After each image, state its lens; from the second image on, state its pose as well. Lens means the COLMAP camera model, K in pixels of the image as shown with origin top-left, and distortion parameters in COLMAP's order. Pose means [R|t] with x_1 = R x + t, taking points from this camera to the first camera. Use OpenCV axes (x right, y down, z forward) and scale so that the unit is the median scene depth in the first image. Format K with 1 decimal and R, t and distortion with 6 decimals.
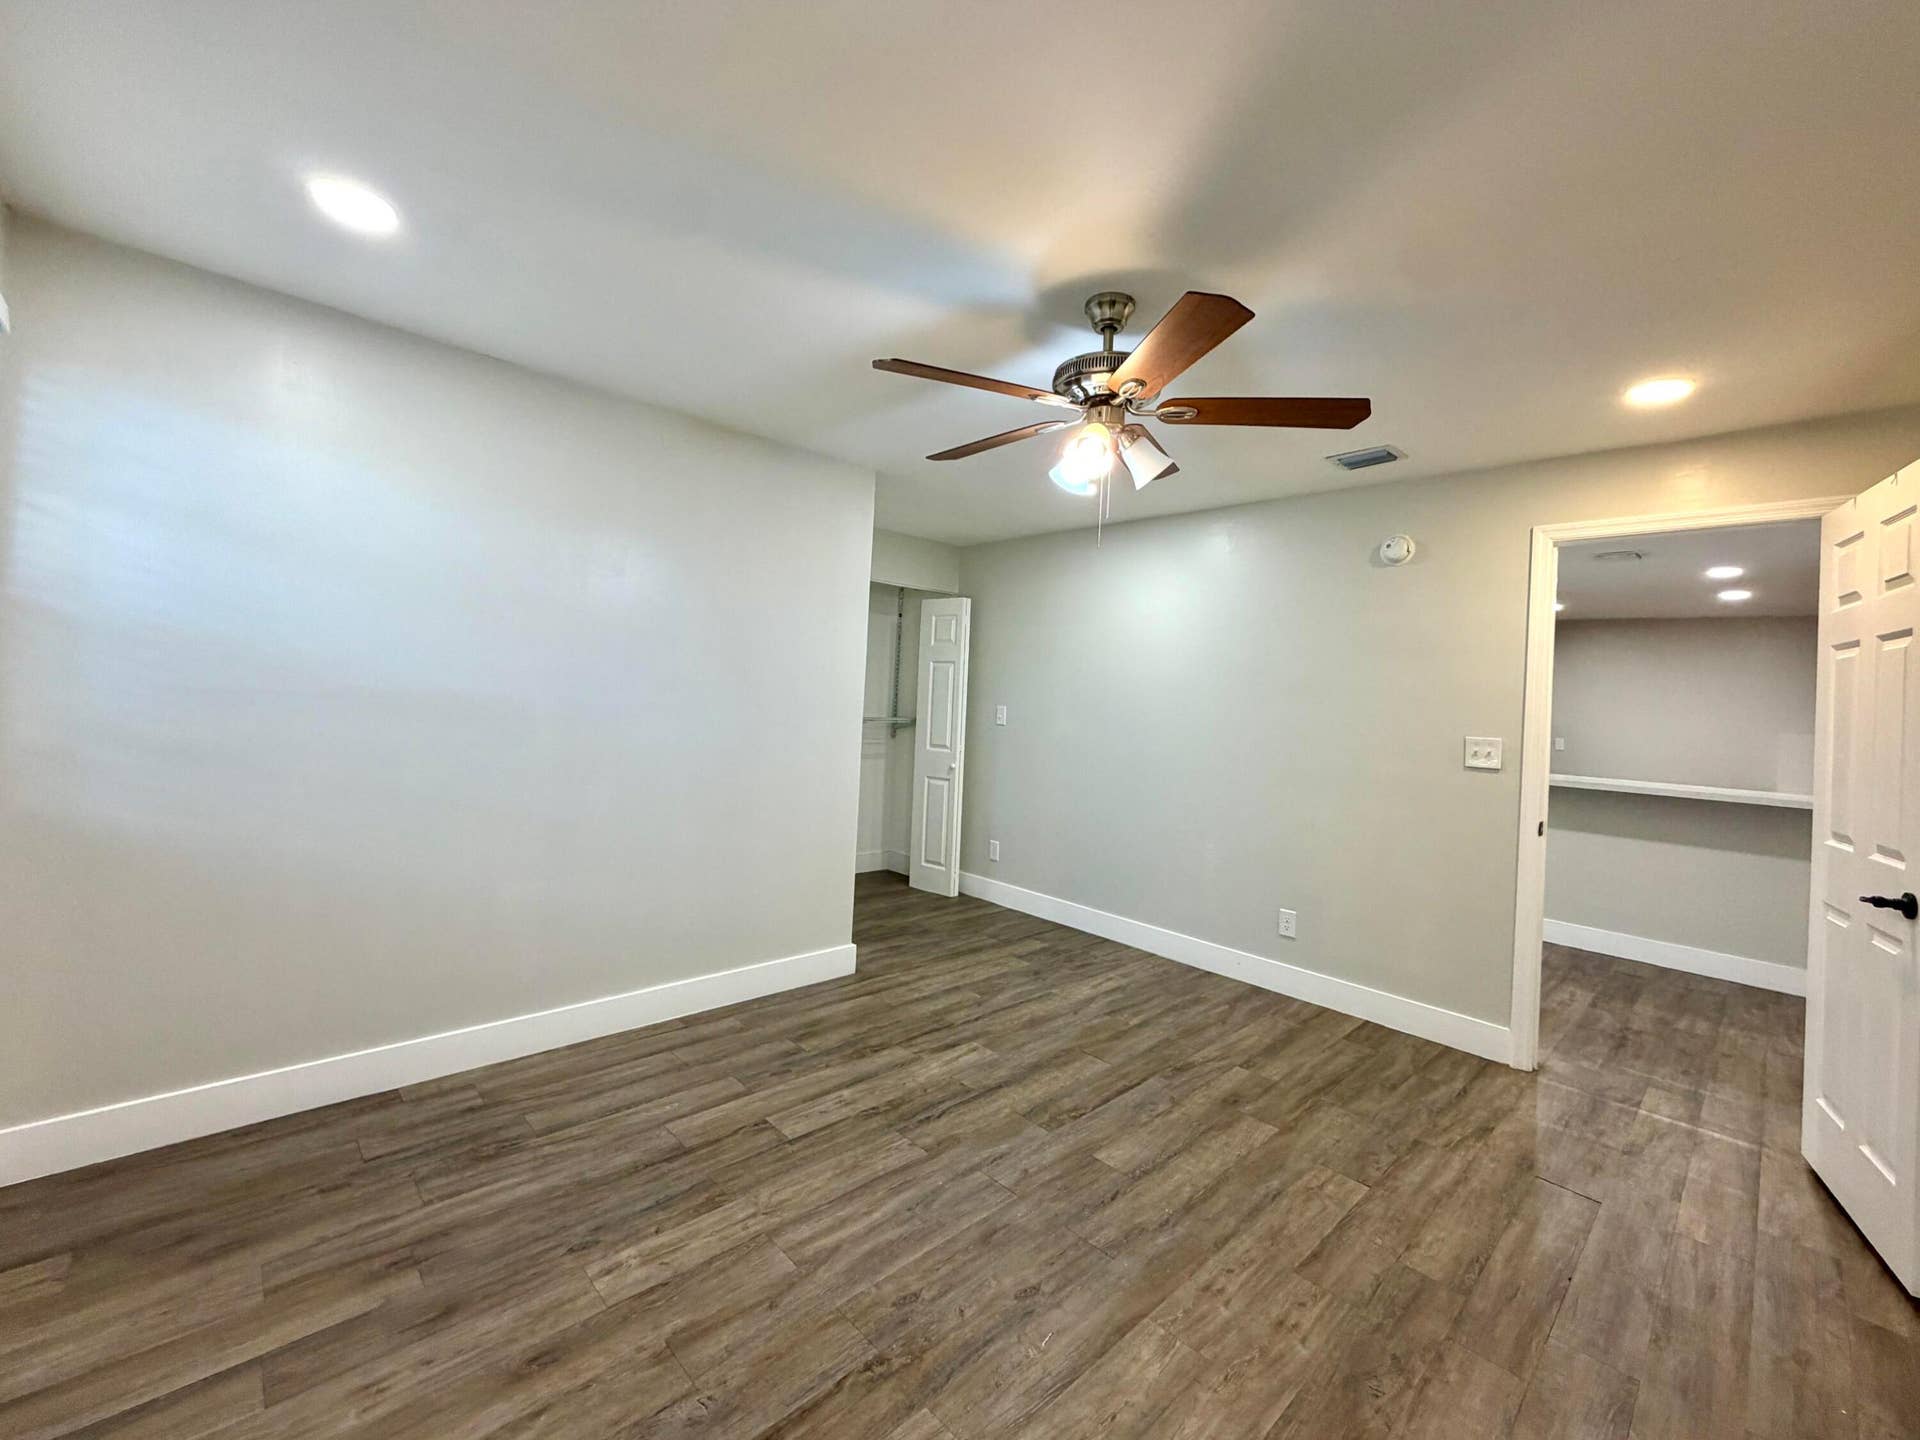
lens RADIAL K [[767.3, 0, 956.5], [0, 767.3, 720.7], [0, 0, 1]] dist [-0.000173, 0.000756]
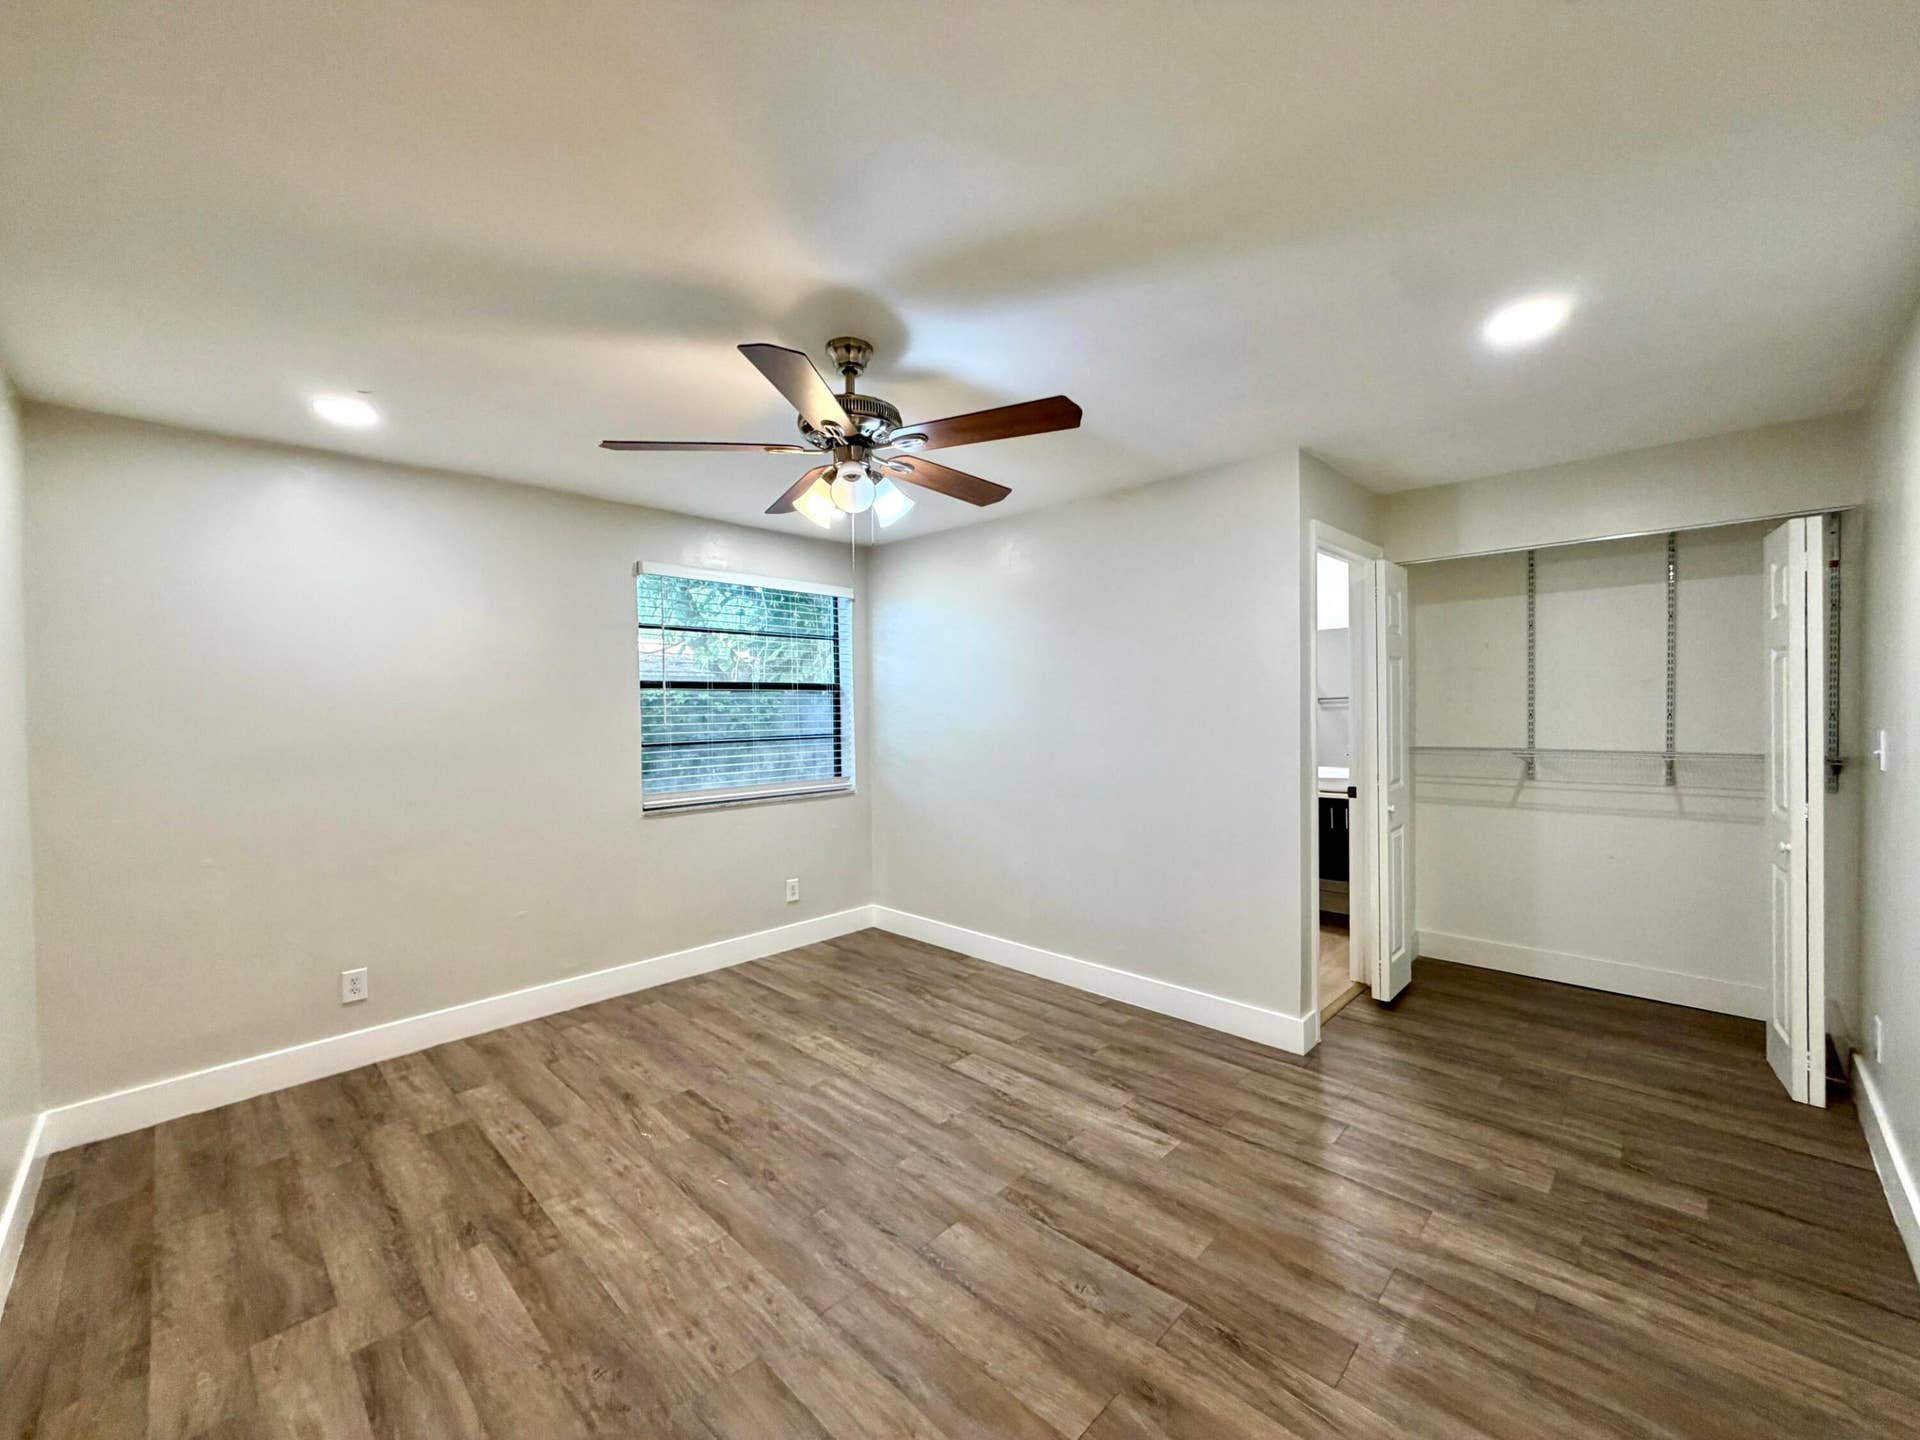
lens RADIAL K [[767.3, 0, 956.5], [0, 767.3, 720.7], [0, 0, 1]] dist [-0.000173, 0.000756]
pose [[0.053901, -0.033581, -0.997981, 1.011540], [-0.017195, 0.999255, -0.034552, 0.010323], [0.998398, 0.019022, 0.053284, 0.869396]]
